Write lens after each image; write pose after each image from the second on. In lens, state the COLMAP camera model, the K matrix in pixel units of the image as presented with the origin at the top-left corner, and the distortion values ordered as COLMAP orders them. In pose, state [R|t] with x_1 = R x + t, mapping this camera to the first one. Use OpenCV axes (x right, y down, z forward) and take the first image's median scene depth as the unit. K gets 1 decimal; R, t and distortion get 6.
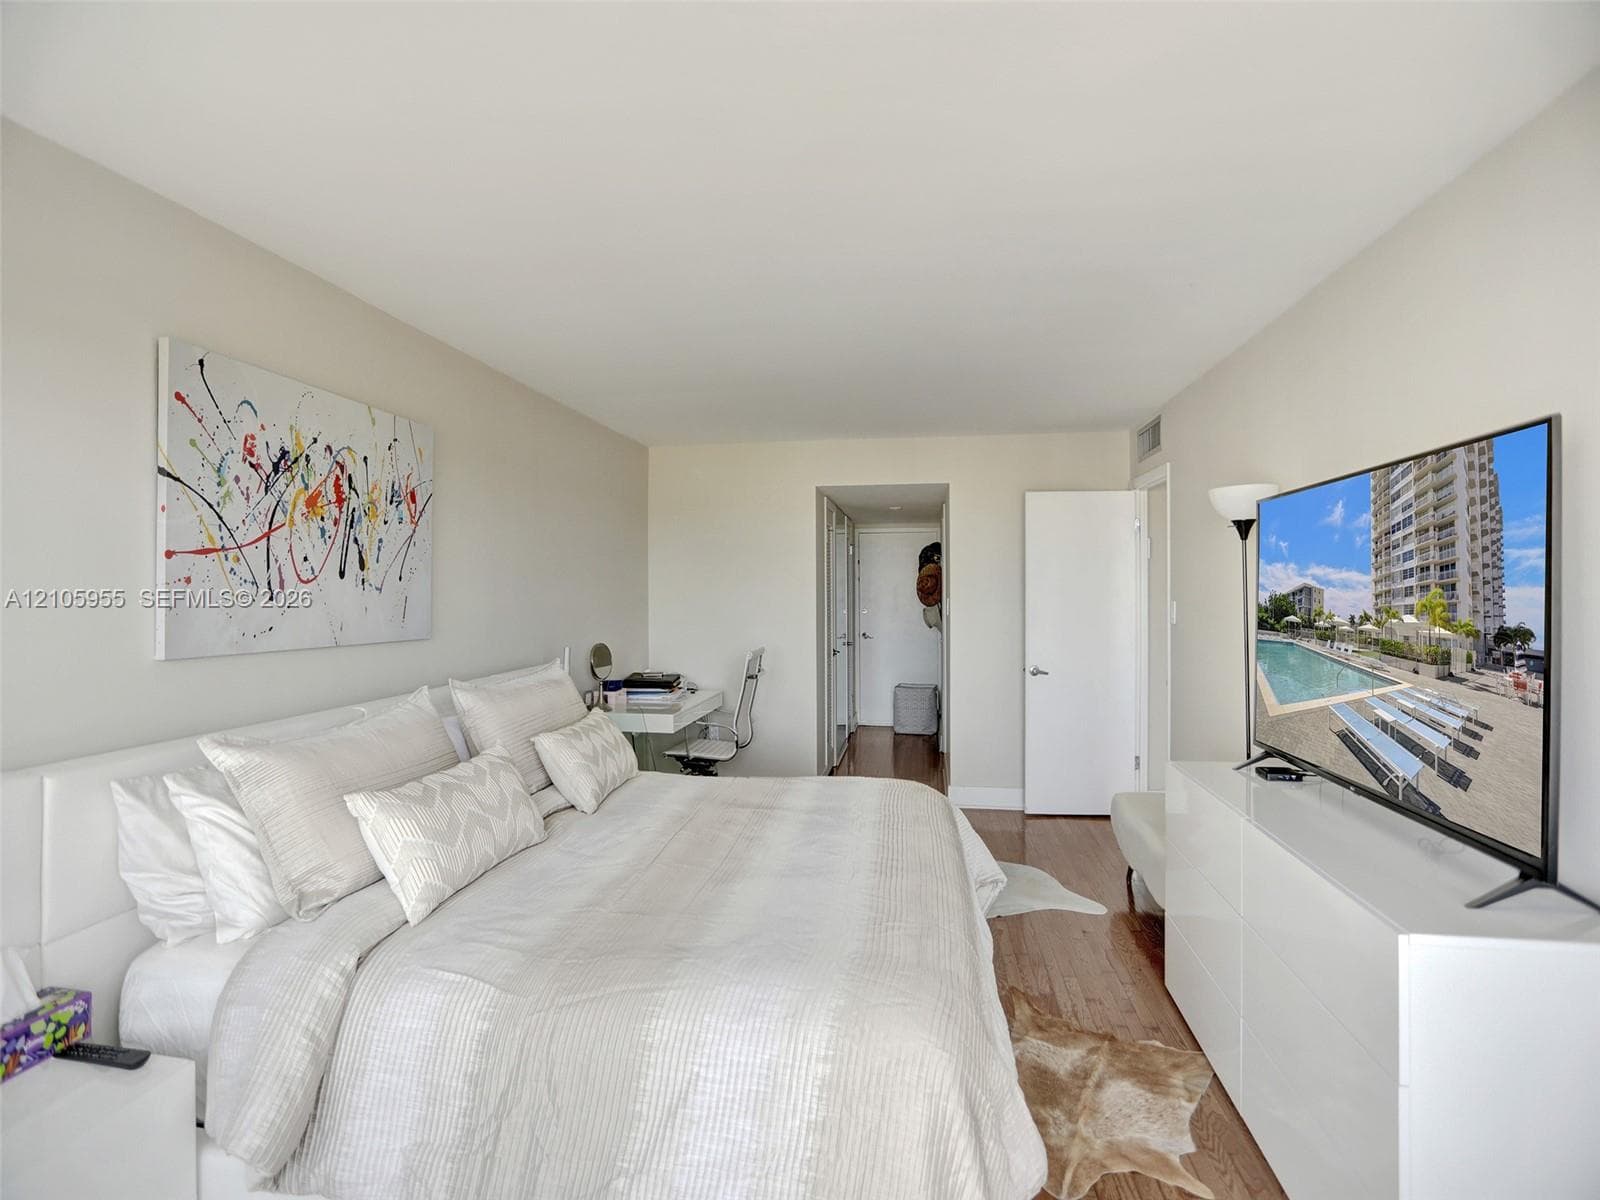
lens RADIAL K [[767.2, 0, 790.7], [0, 767.2, 587.7], [0, 0, 1]] dist [-0.033680, 0.009863]
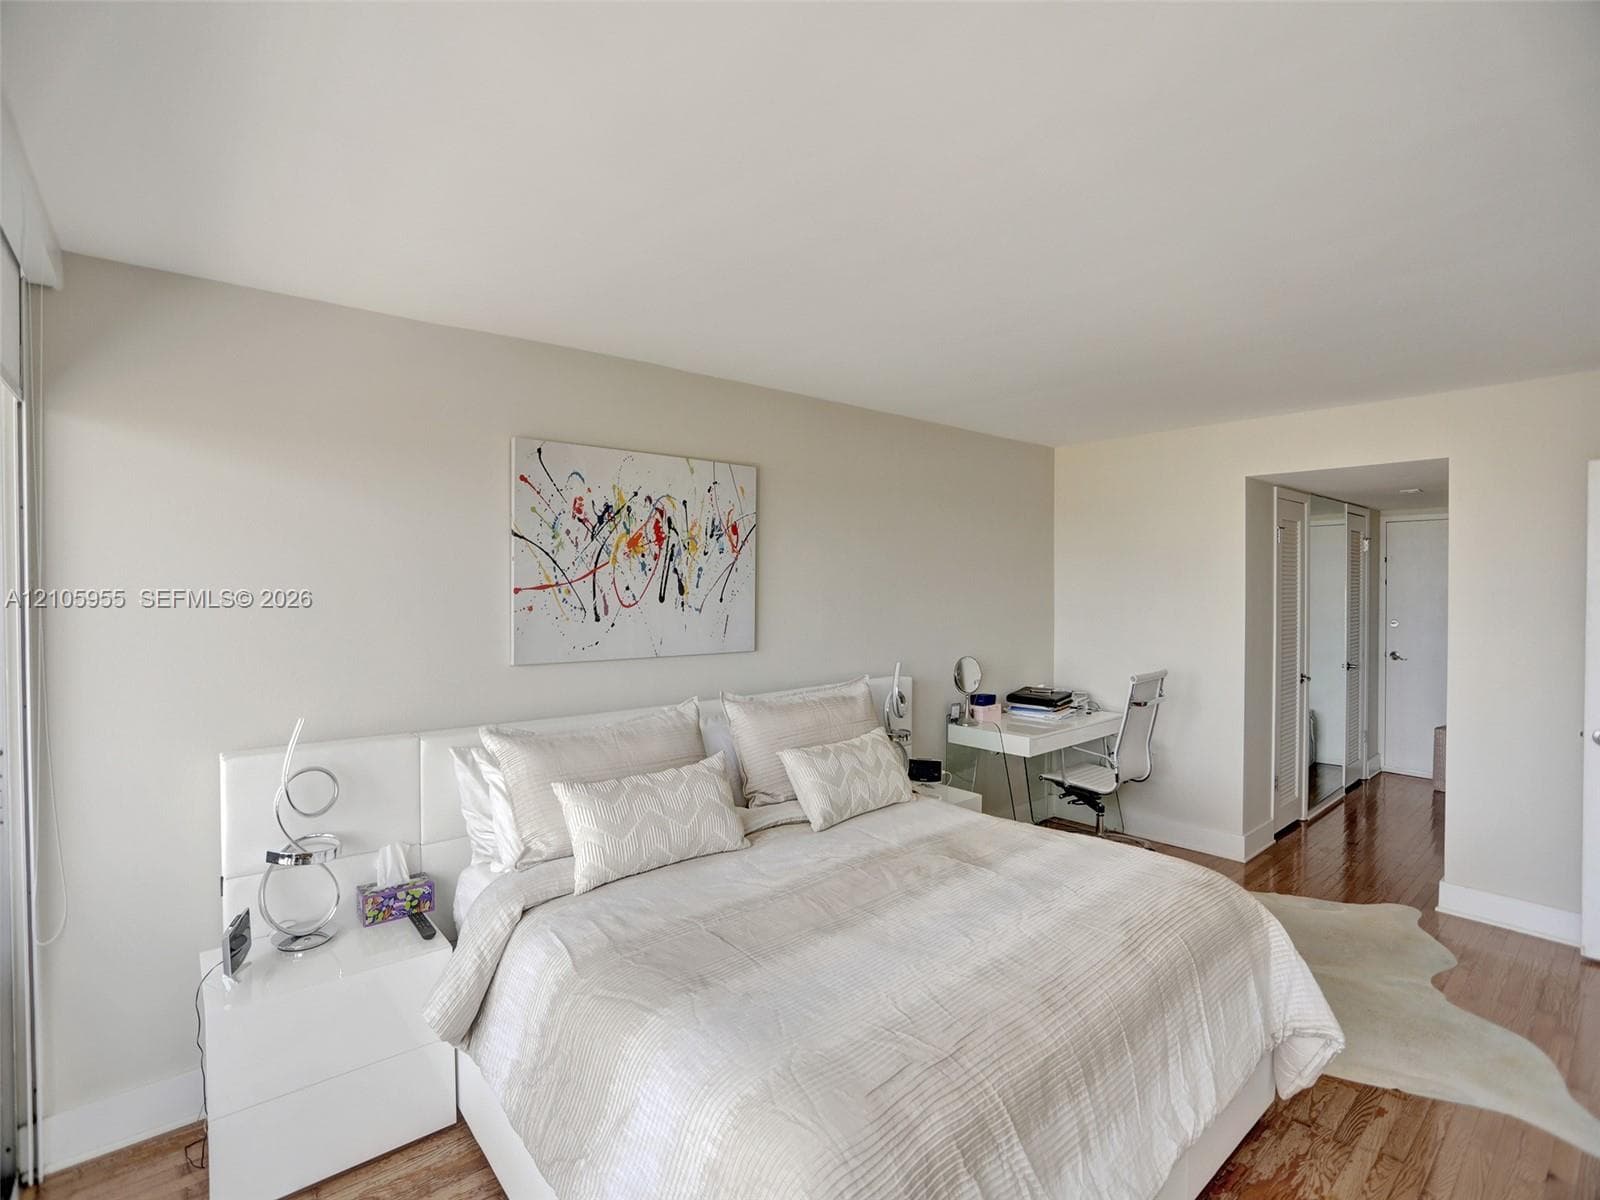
lens RADIAL K [[767.2, 0, 790.6], [0, 767.2, 604.2], [0, 0, 1]] dist [-0.033680, 0.009863]
pose [[0.769638, 0.024615, -0.638006, 0.410602], [-0.001673, 0.999331, 0.036538, -0.060776], [0.638479, -0.027053, 0.769164, 0.186748]]
